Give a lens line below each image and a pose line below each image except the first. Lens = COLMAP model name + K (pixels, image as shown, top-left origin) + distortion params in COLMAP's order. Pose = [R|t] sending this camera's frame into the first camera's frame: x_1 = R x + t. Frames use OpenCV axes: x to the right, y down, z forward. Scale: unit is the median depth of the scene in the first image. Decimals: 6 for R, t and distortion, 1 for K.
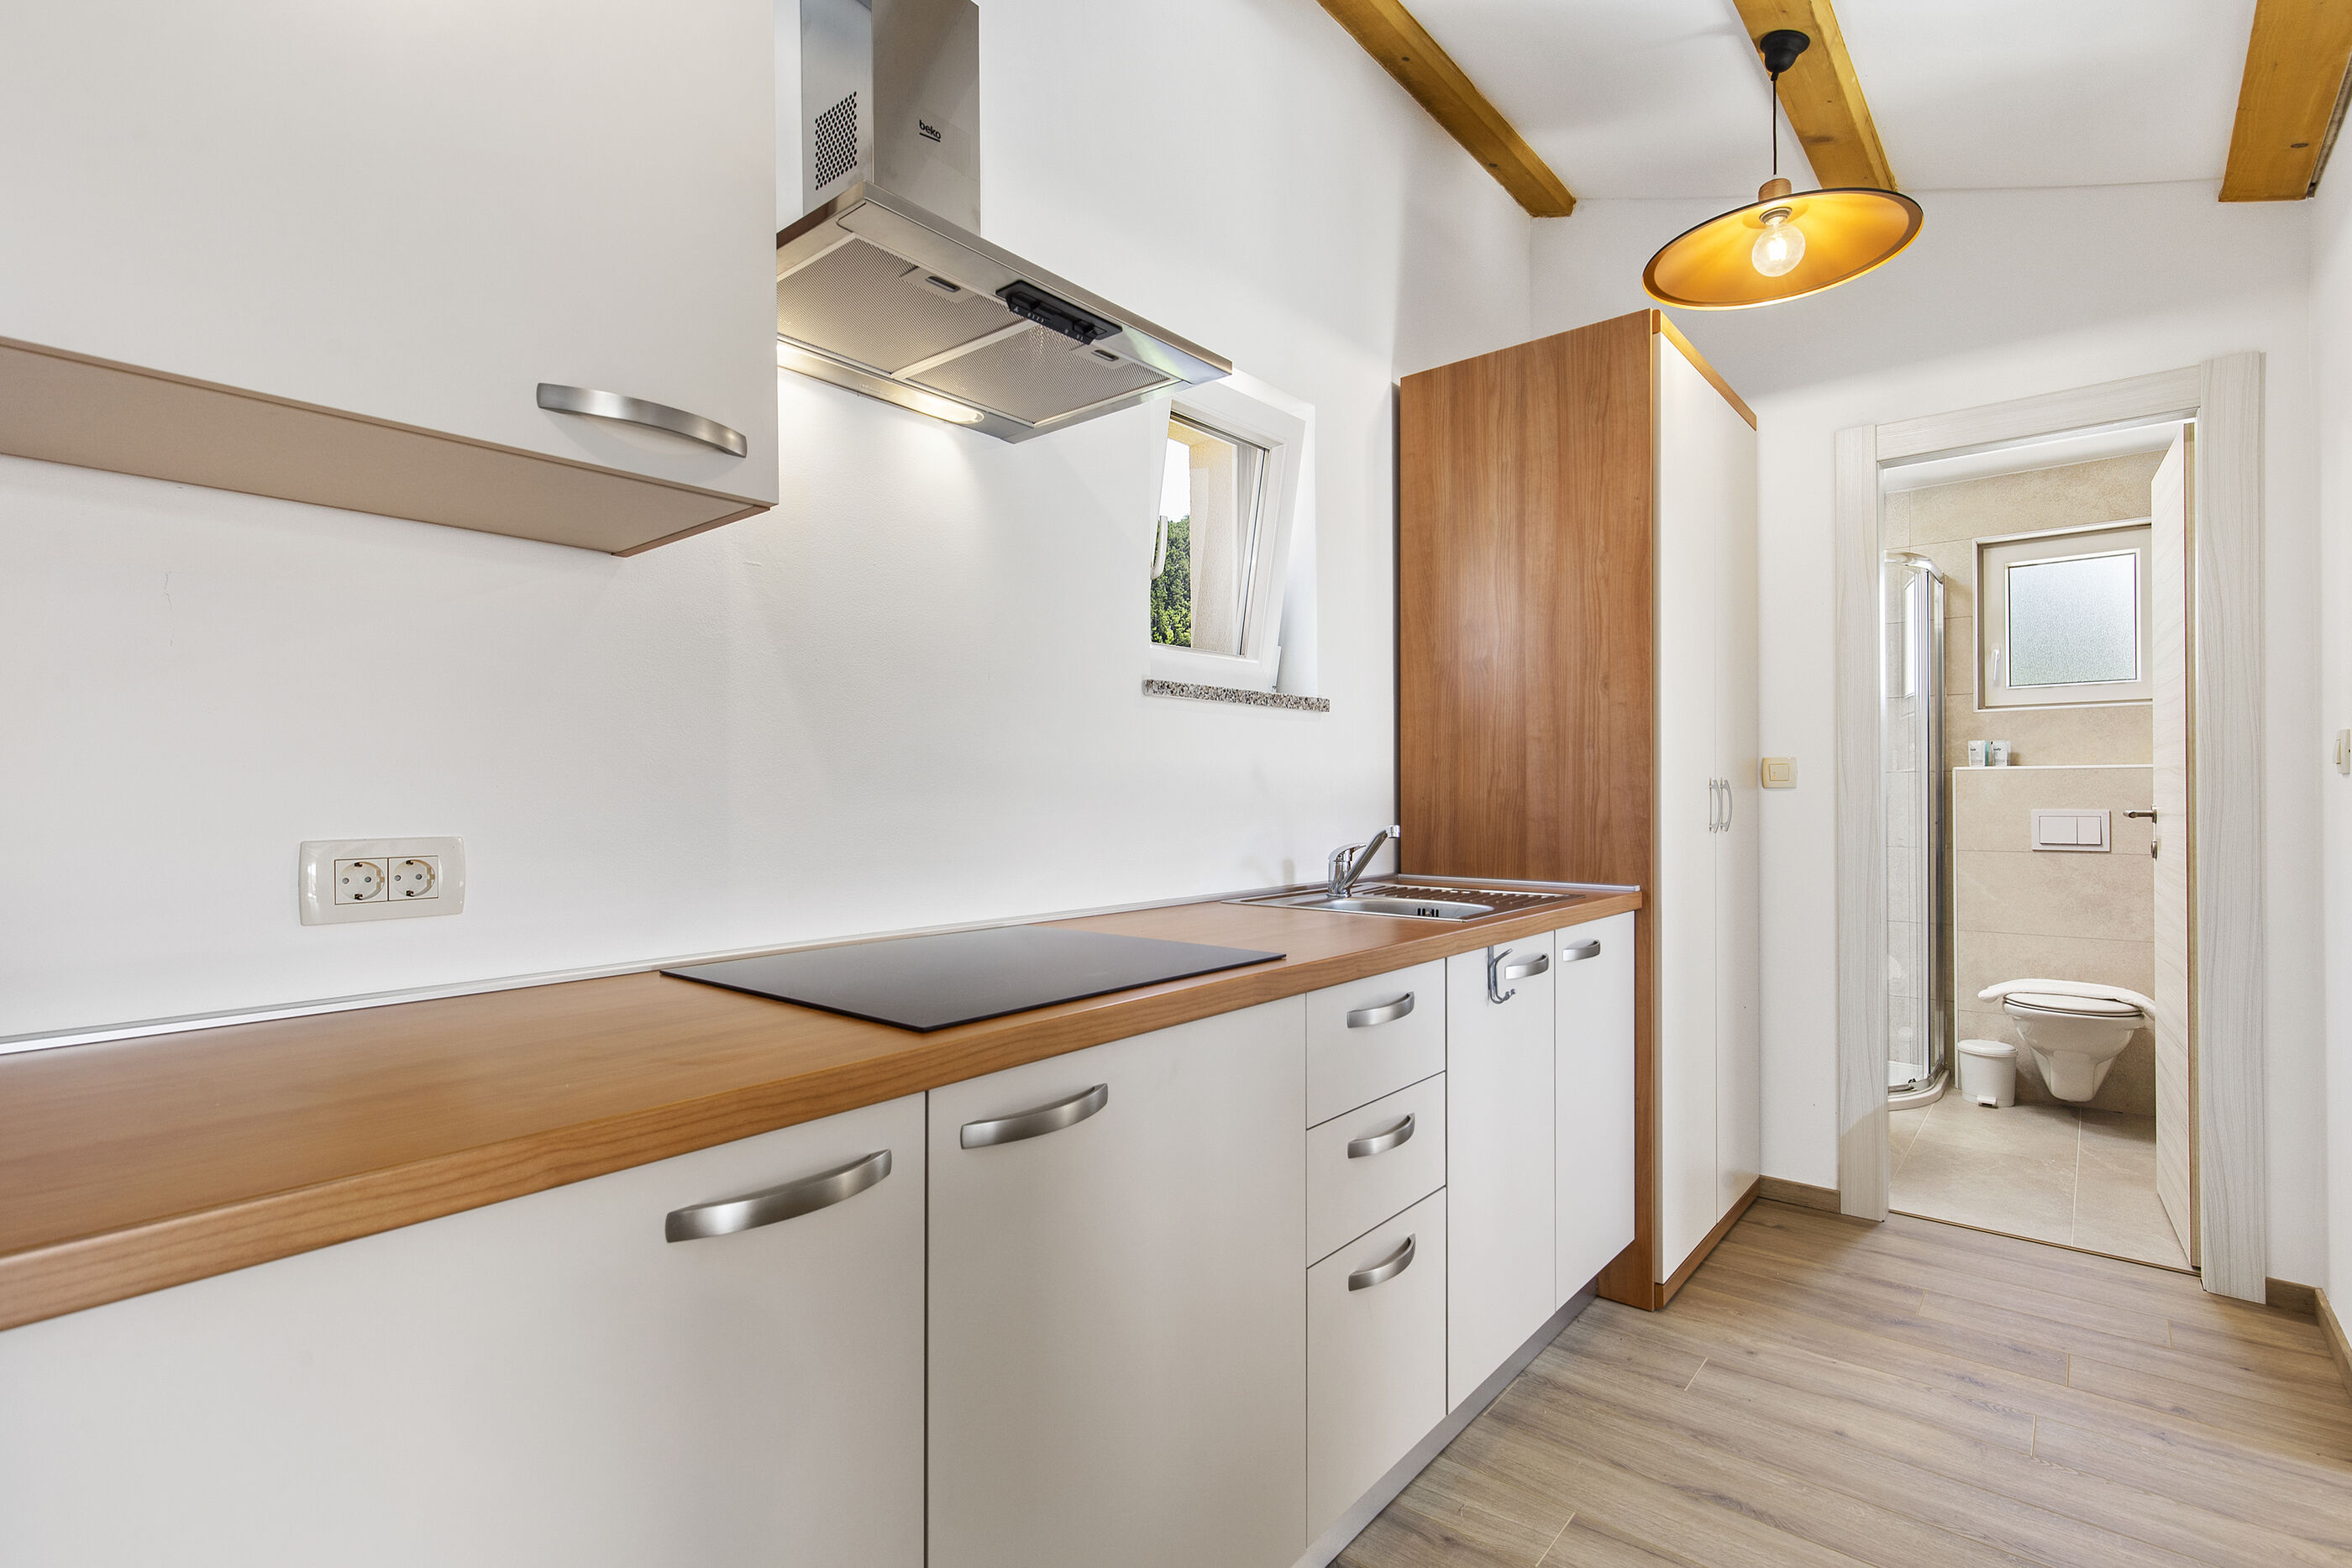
lens RADIAL K [[1067.5, 0, 1164.5], [0, 1067.5, 788.2], [0, 0, 1]] dist [0.002063, -0.001080]
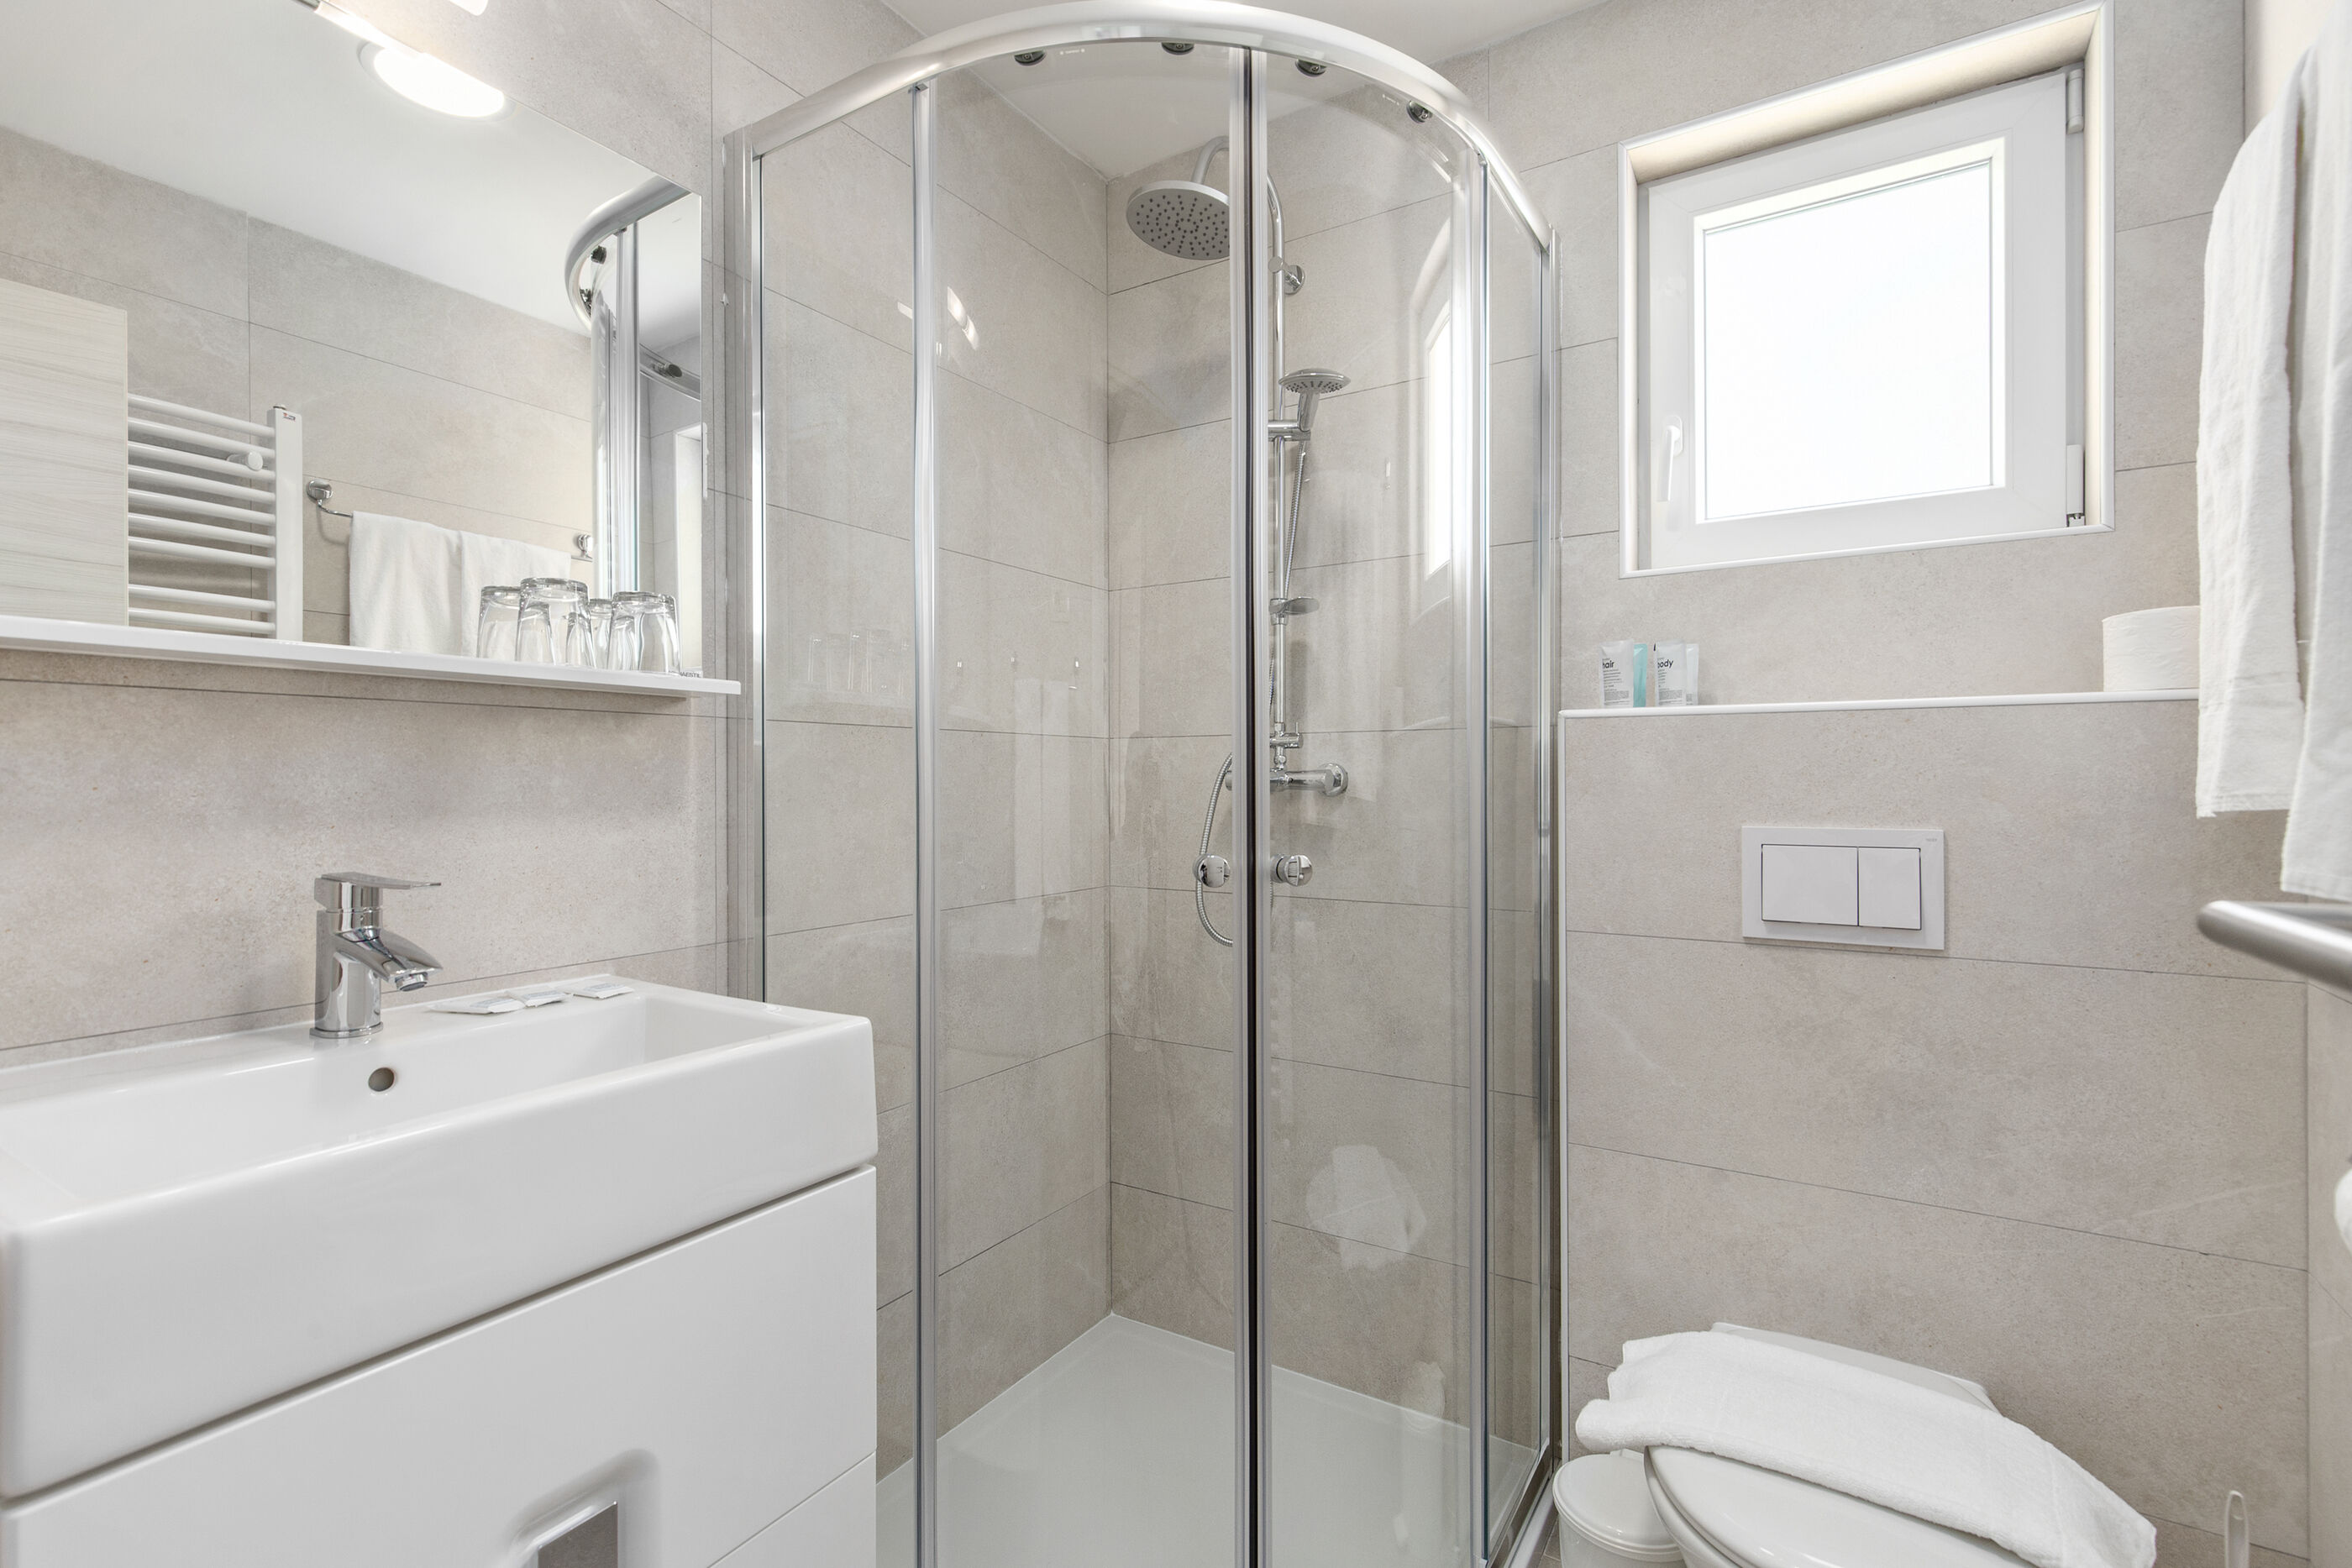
lens RADIAL K [[1067.5, 0, 1168.1], [0, 1067.5, 774.0], [0, 0, 1]] dist [0.002063, -0.001080]
pose [[0.986441, 0.000936, 0.164113, 0.572386], [-0.002020, 0.999977, 0.006438, 0.000962], [-0.164104, -0.006683, 0.986420, 0.690552]]
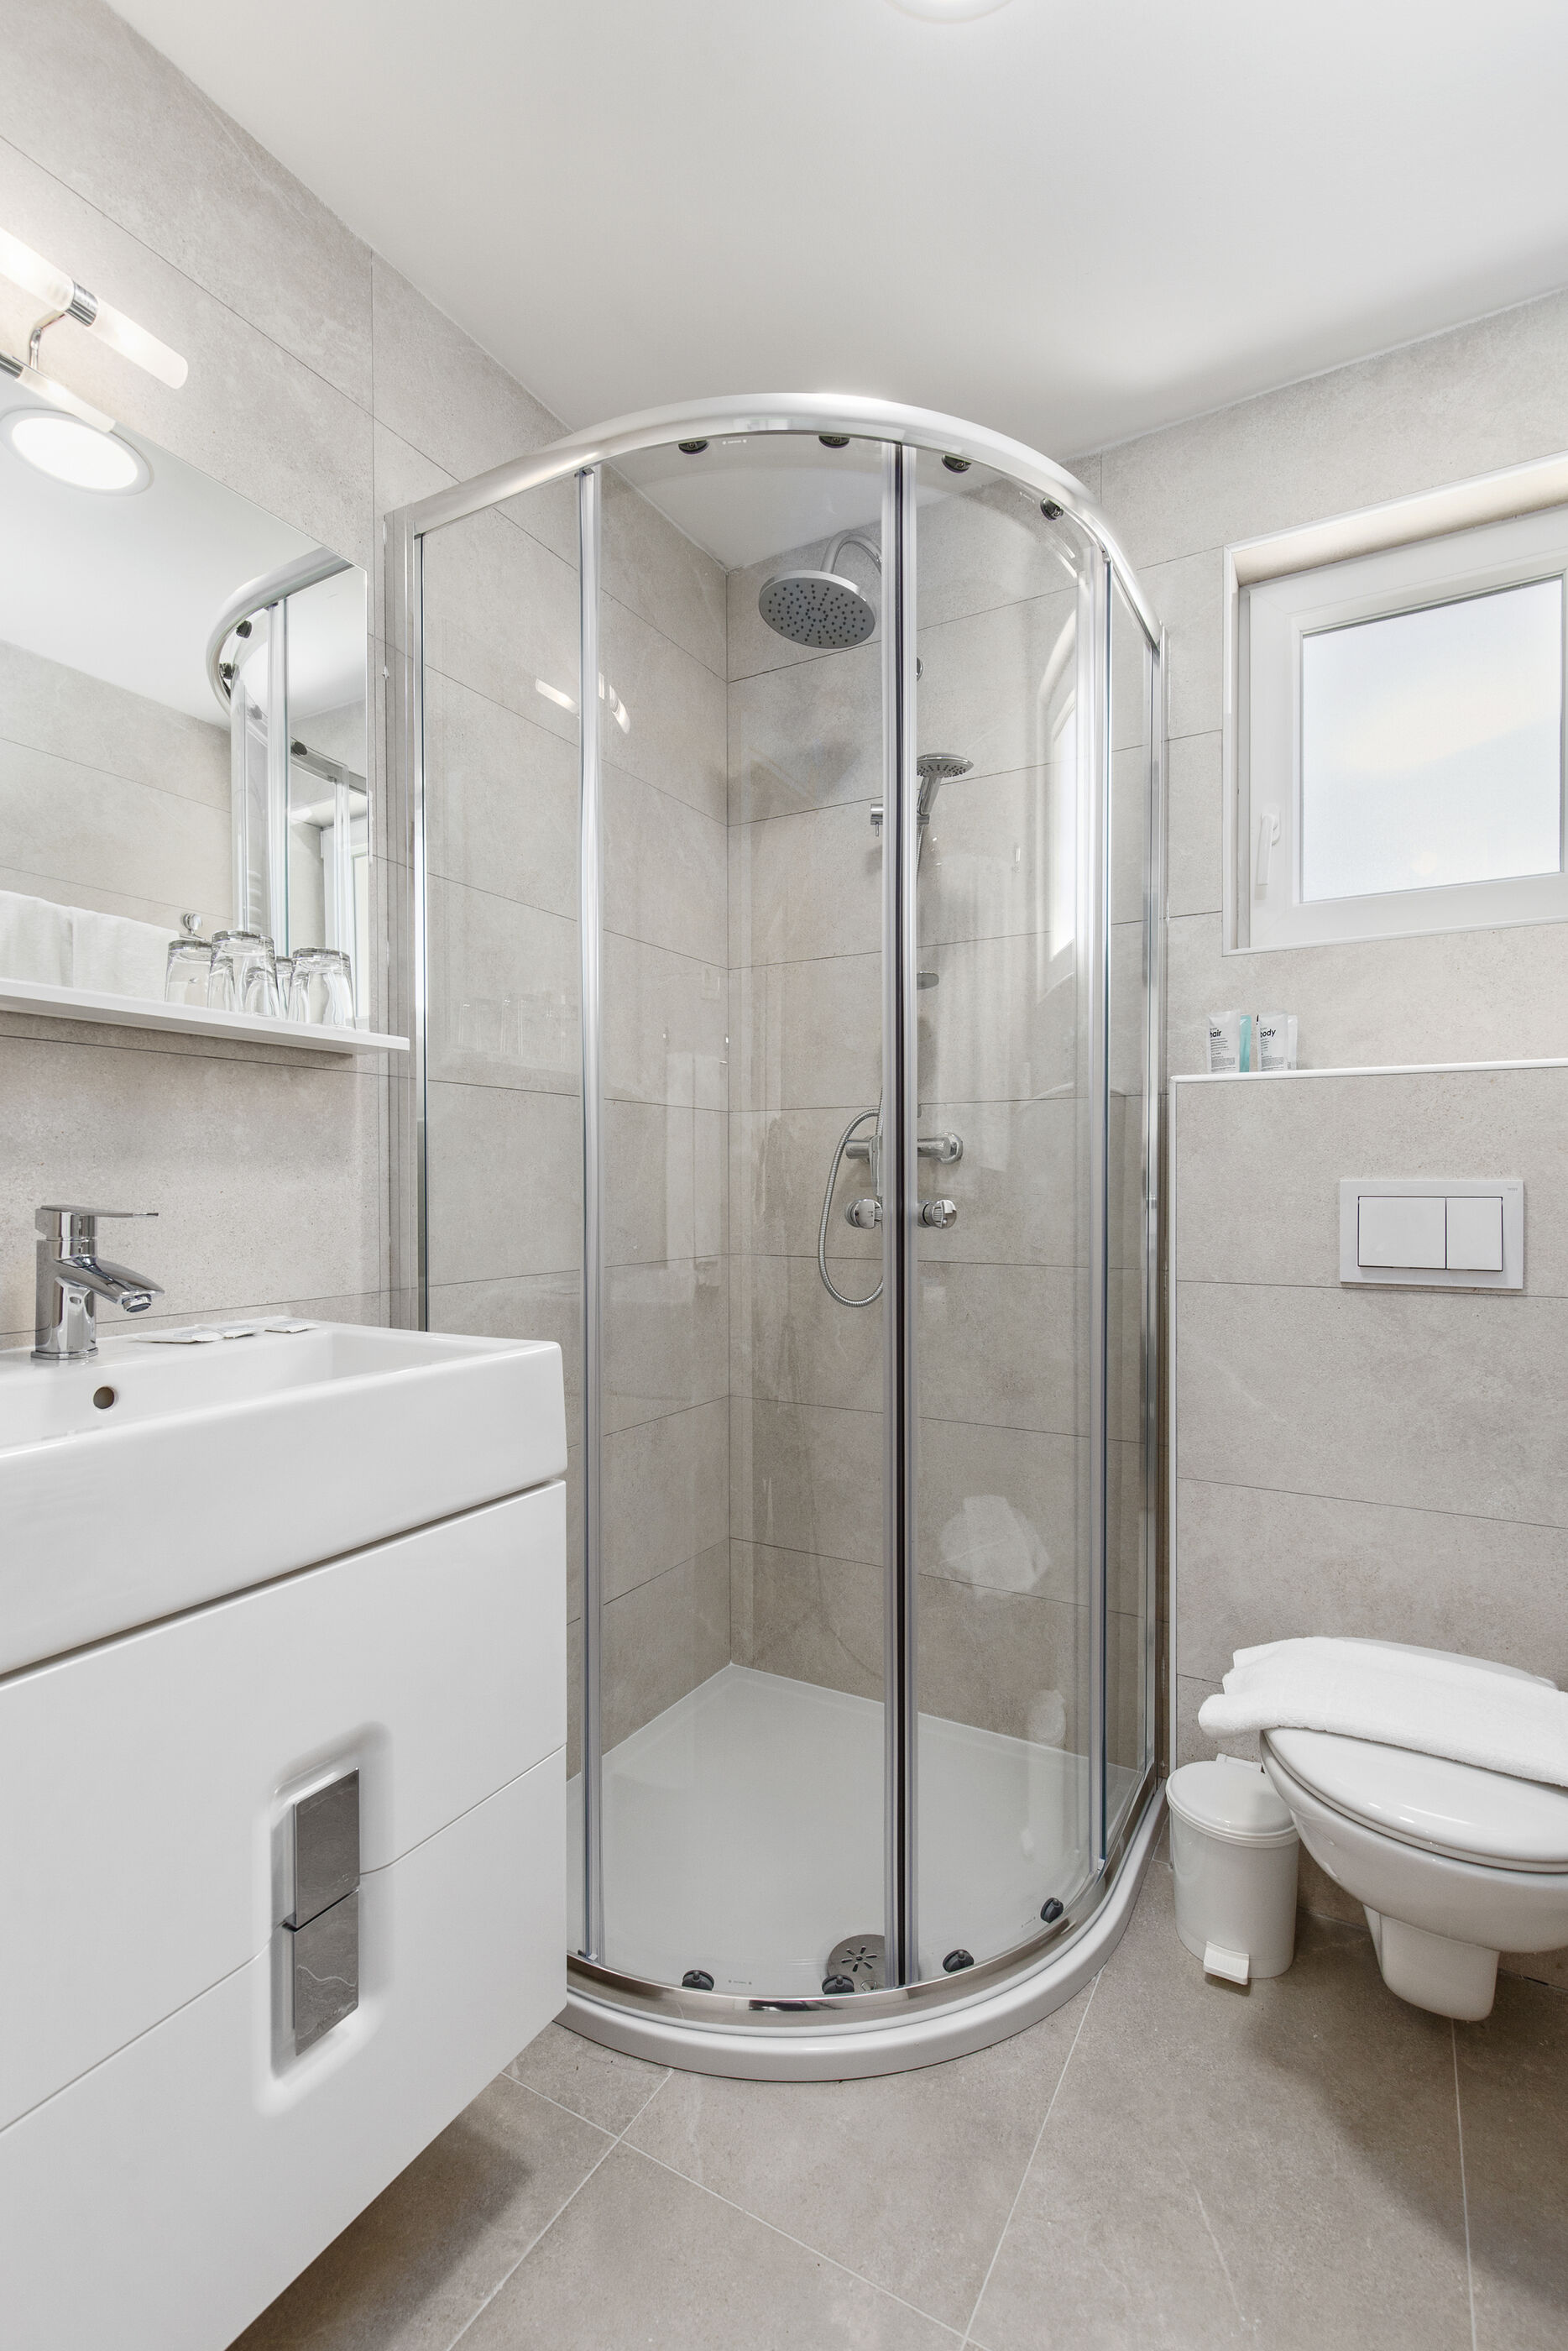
lens RADIAL K [[1067.0, 0, 775.5], [0, 1067.0, 1189.1], [0, 0, 1]] dist [0.002063, -0.001080]
pose [[0.978501, 0.000623, 0.206241, 0.539070], [-0.004049, 0.999861, 0.016188, 0.018429], [-0.206202, -0.016675, 0.978367, 0.673969]]
